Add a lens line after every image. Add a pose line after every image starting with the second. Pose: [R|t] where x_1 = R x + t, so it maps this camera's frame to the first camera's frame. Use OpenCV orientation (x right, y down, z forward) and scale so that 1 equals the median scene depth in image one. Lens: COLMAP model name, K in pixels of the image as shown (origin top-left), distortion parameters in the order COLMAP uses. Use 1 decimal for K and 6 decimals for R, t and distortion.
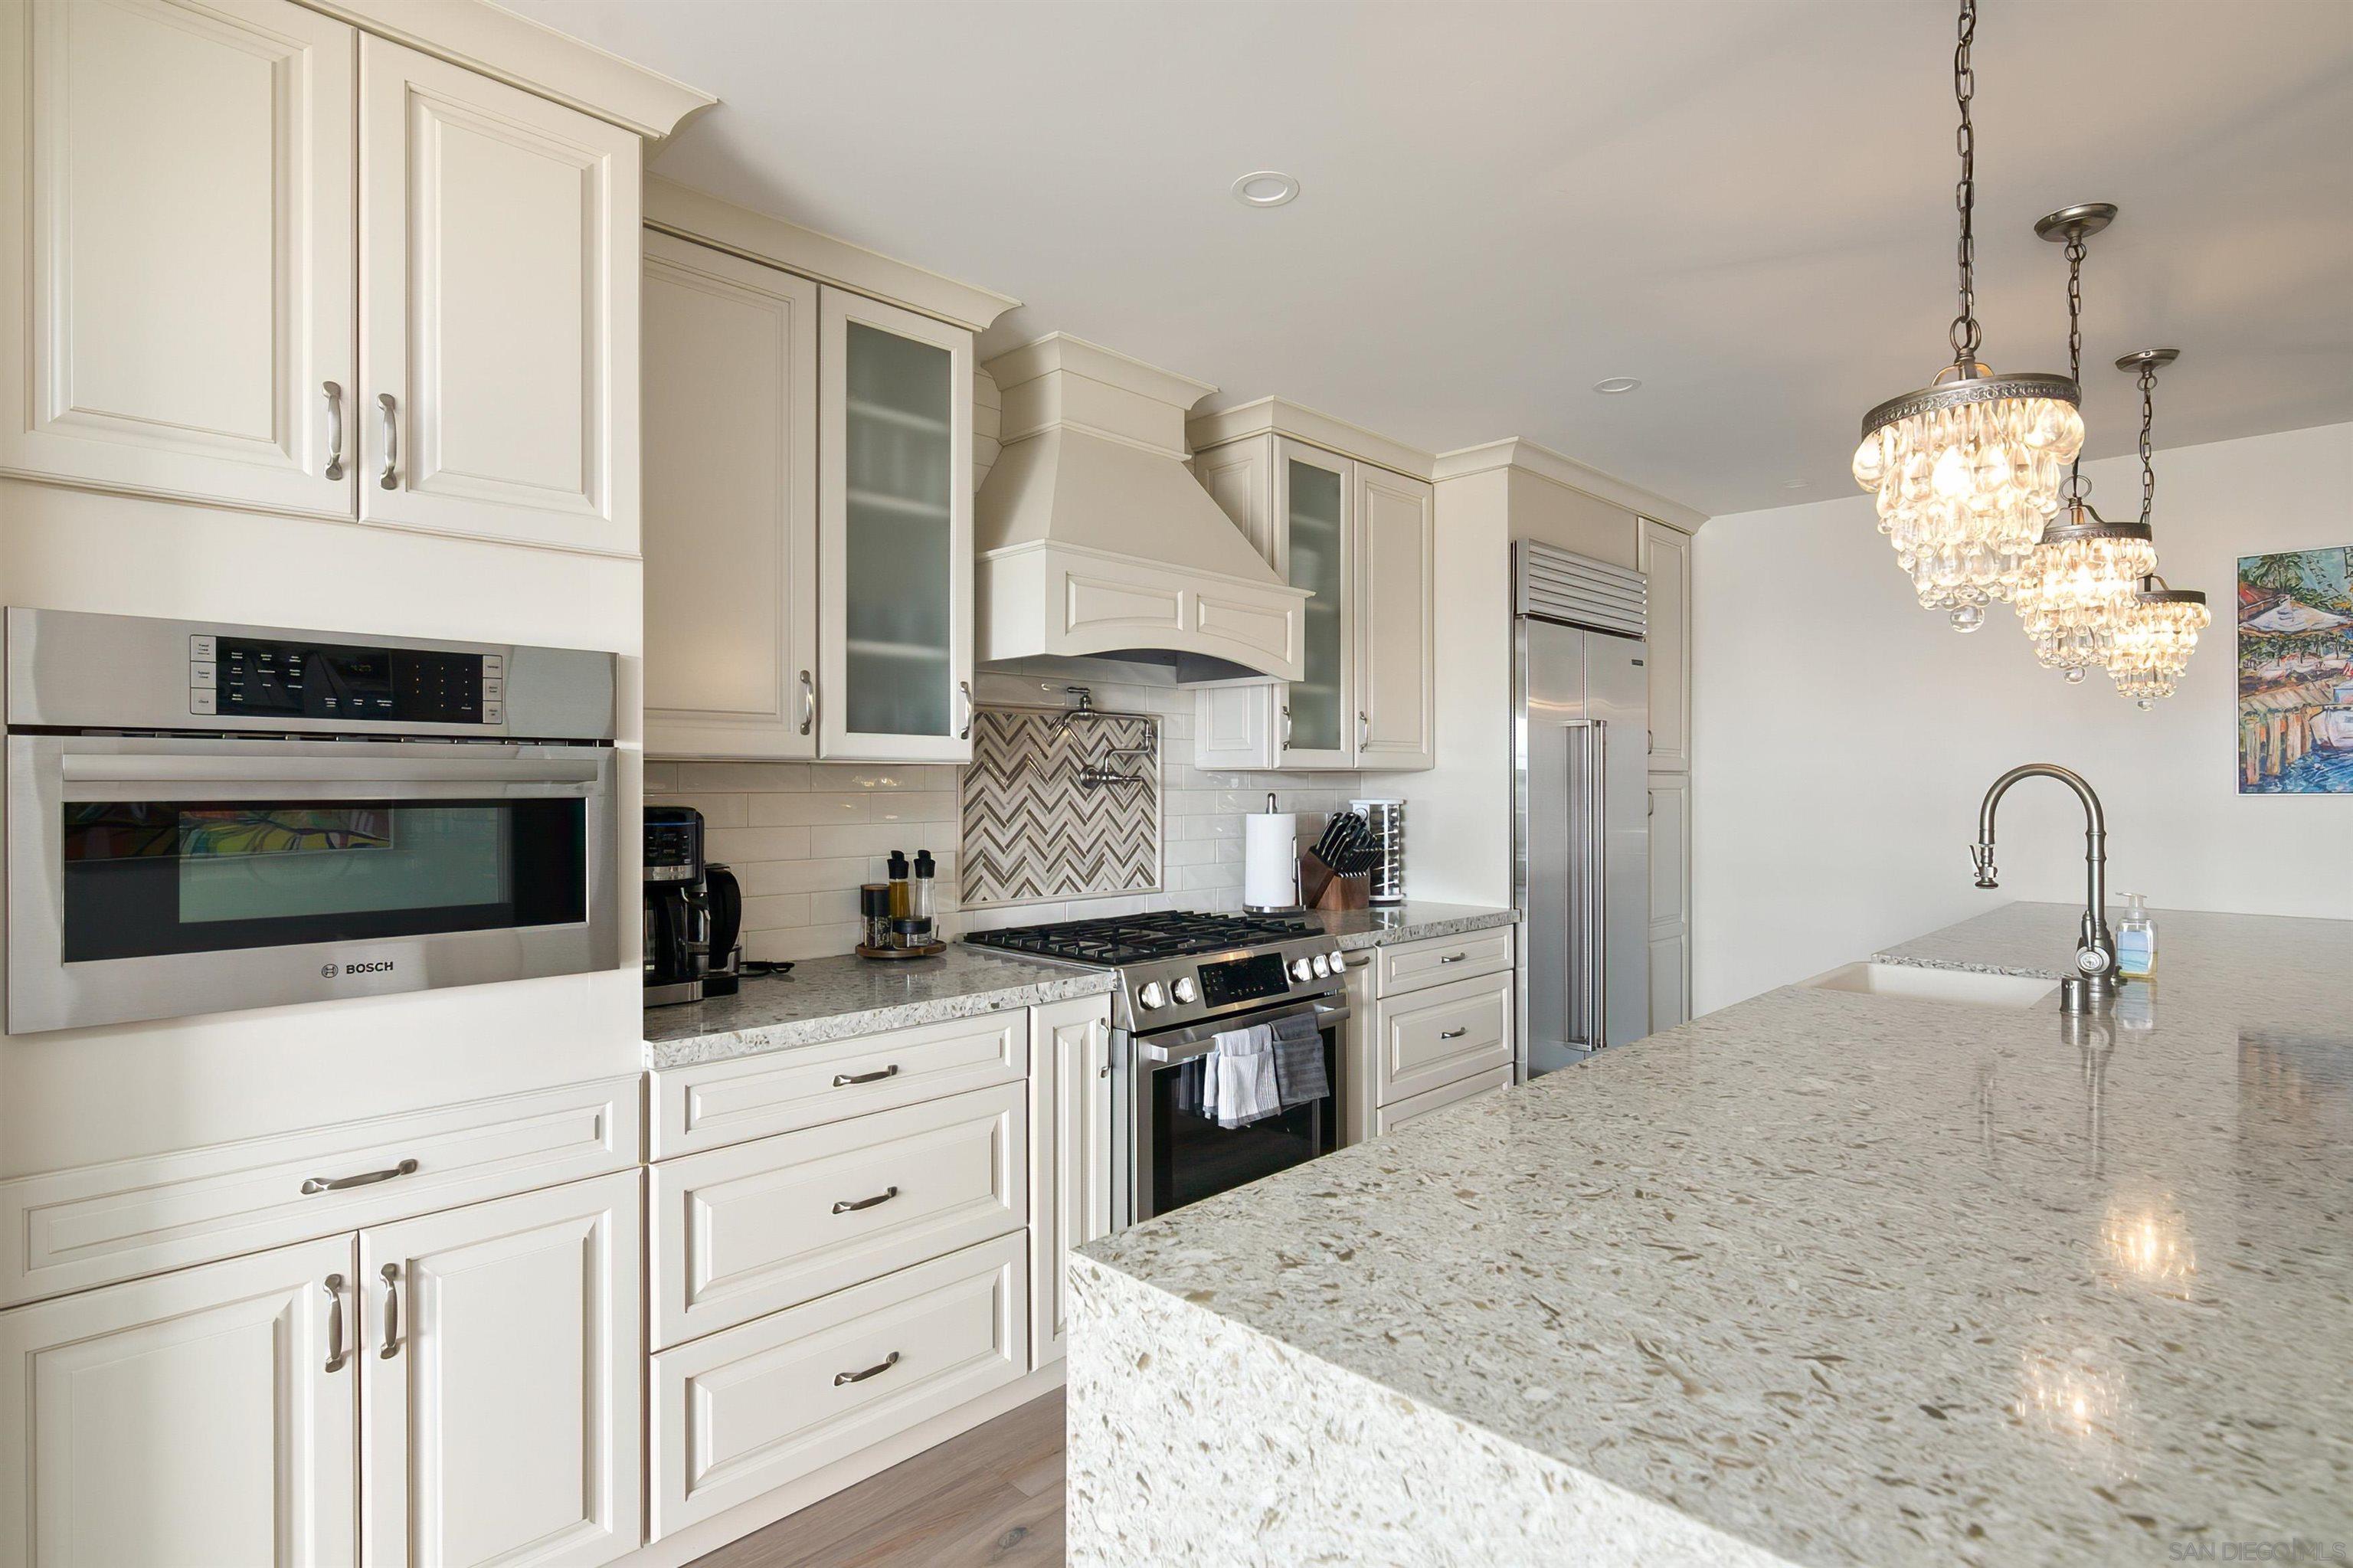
lens RADIAL K [[1168.4, 0, 1175.3], [0, 1168.4, 786.0], [0, 0, 1]] dist [-0.000578, -0.000020]
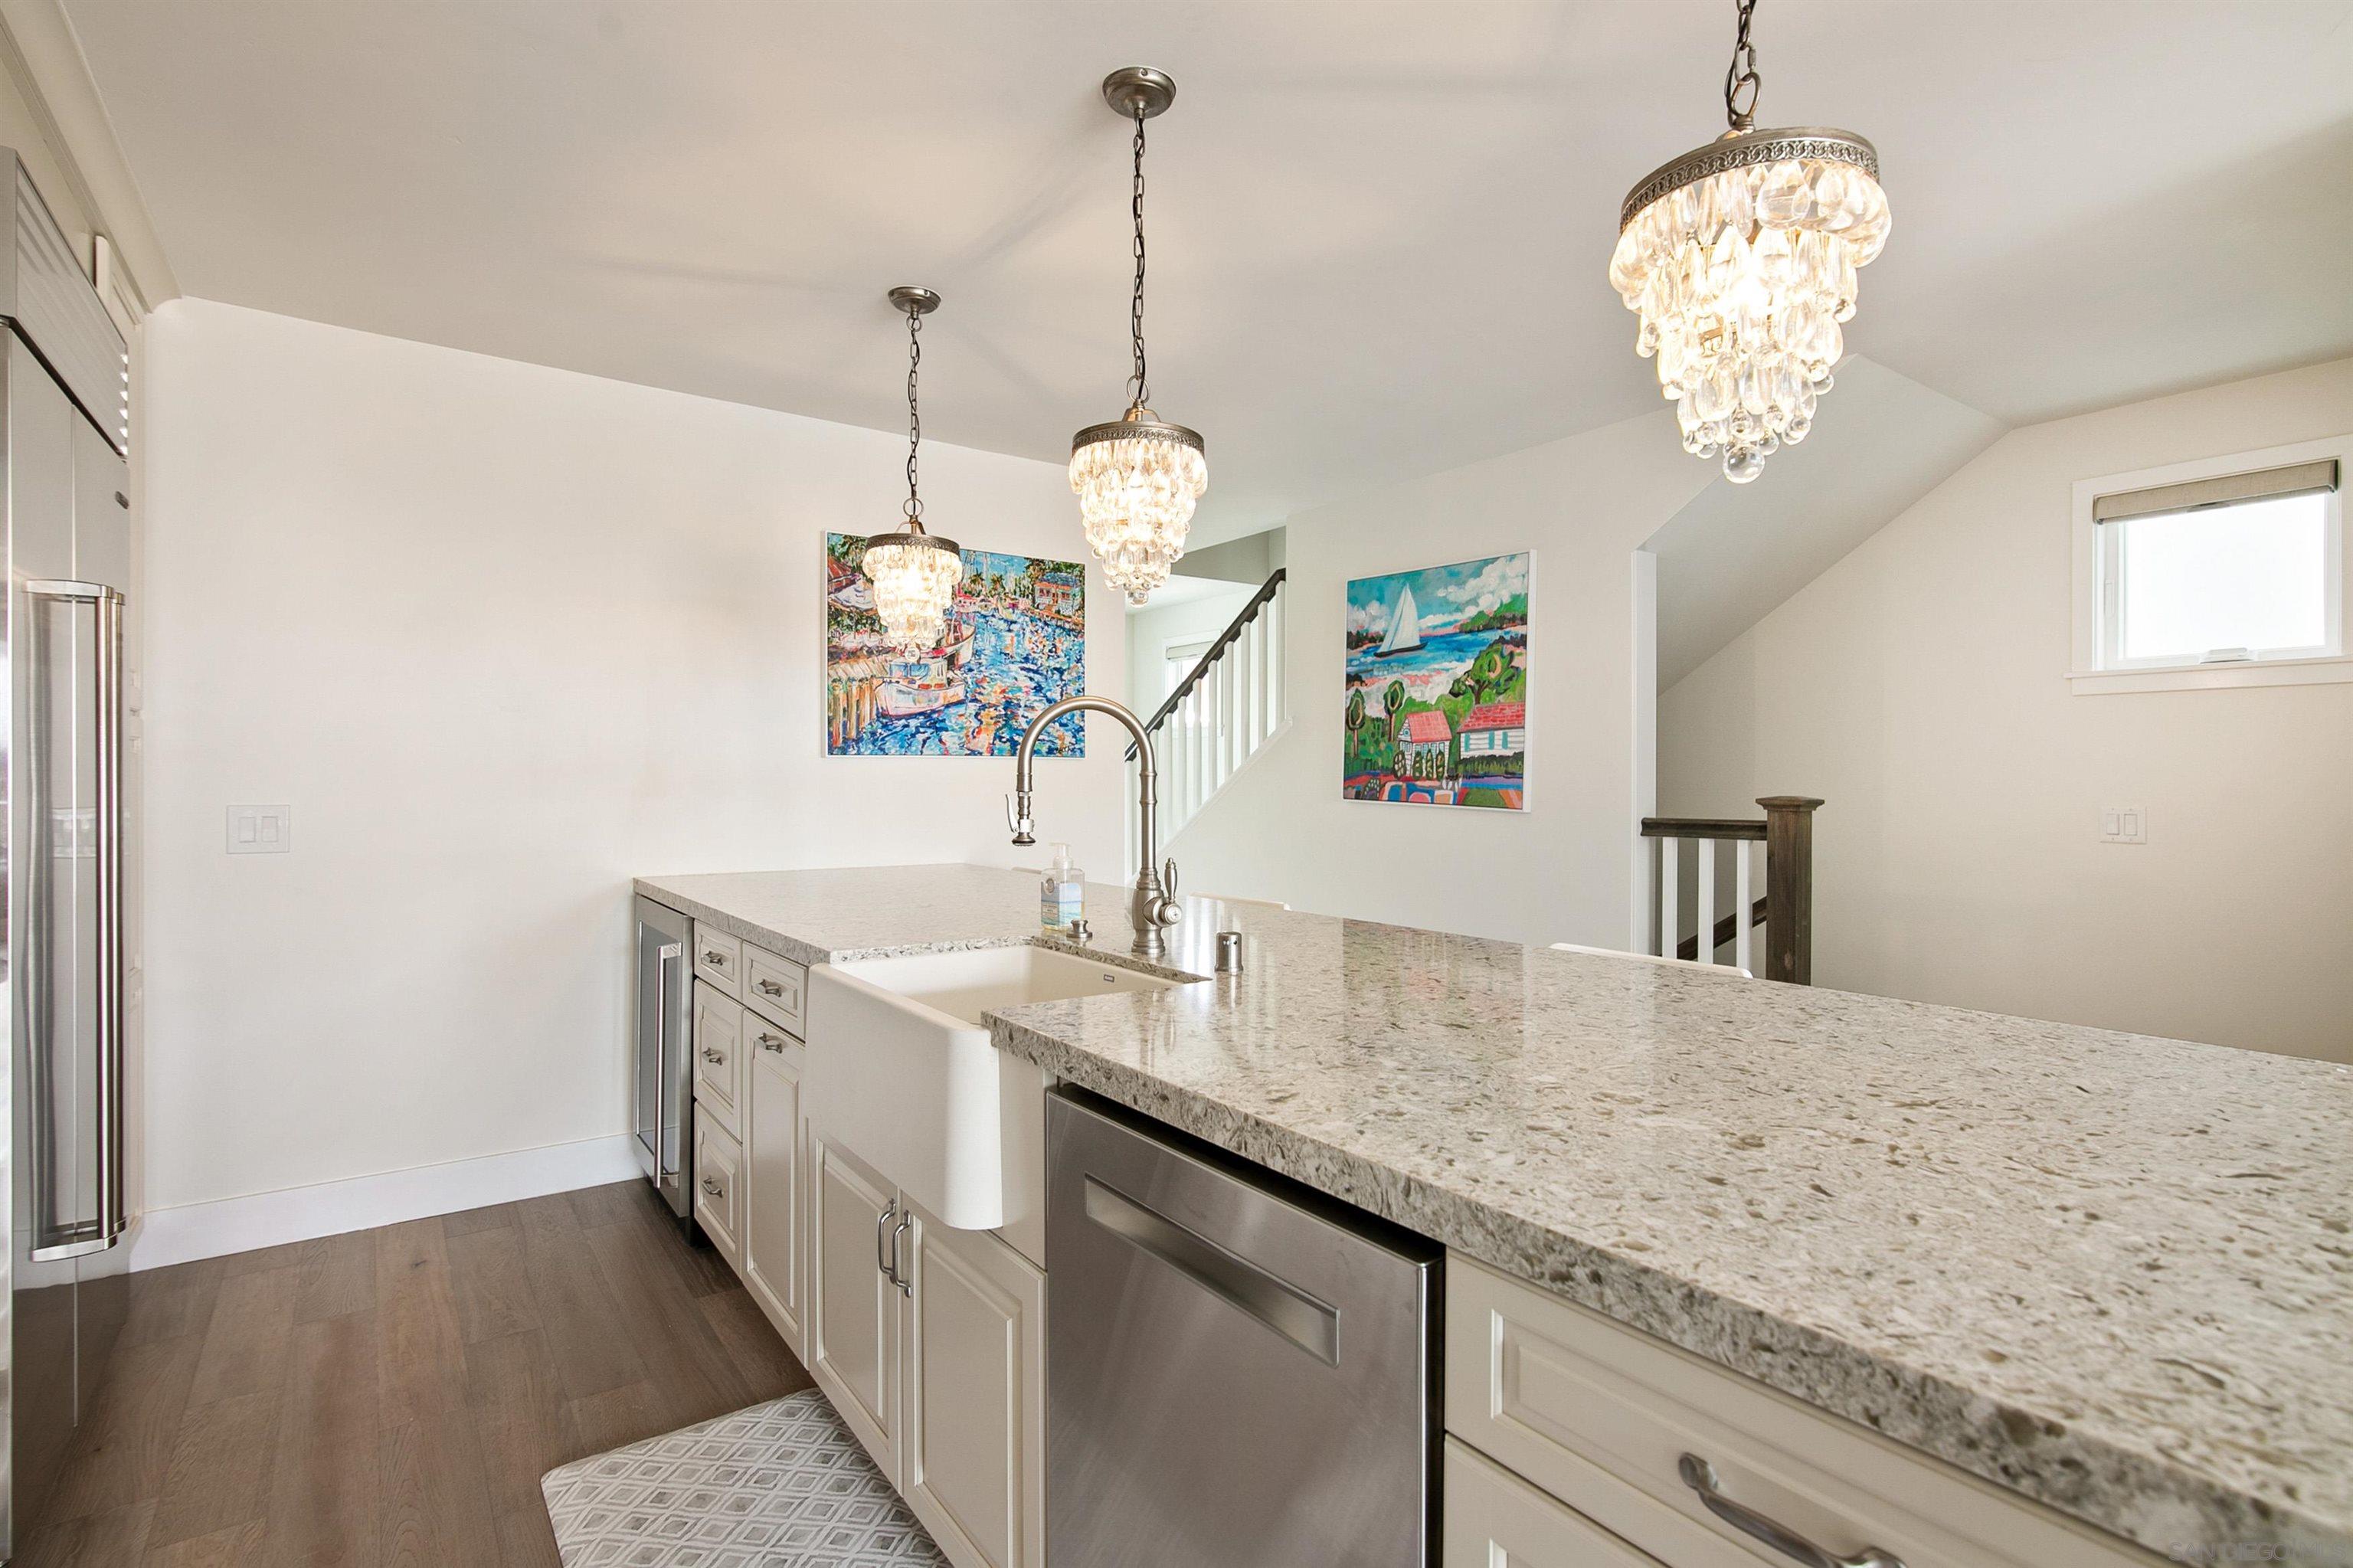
lens RADIAL K [[1141.3, 0, 1174.1], [0, 1141.3, 785.0], [0, 0, 1]] dist [-0.004858, -0.000152]
pose [[0.169789, -0.004365, 0.985471, -0.080919], [-0.002108, 0.999986, 0.004793, 0.040993], [-0.985478, -0.002891, 0.169778, 0.761496]]
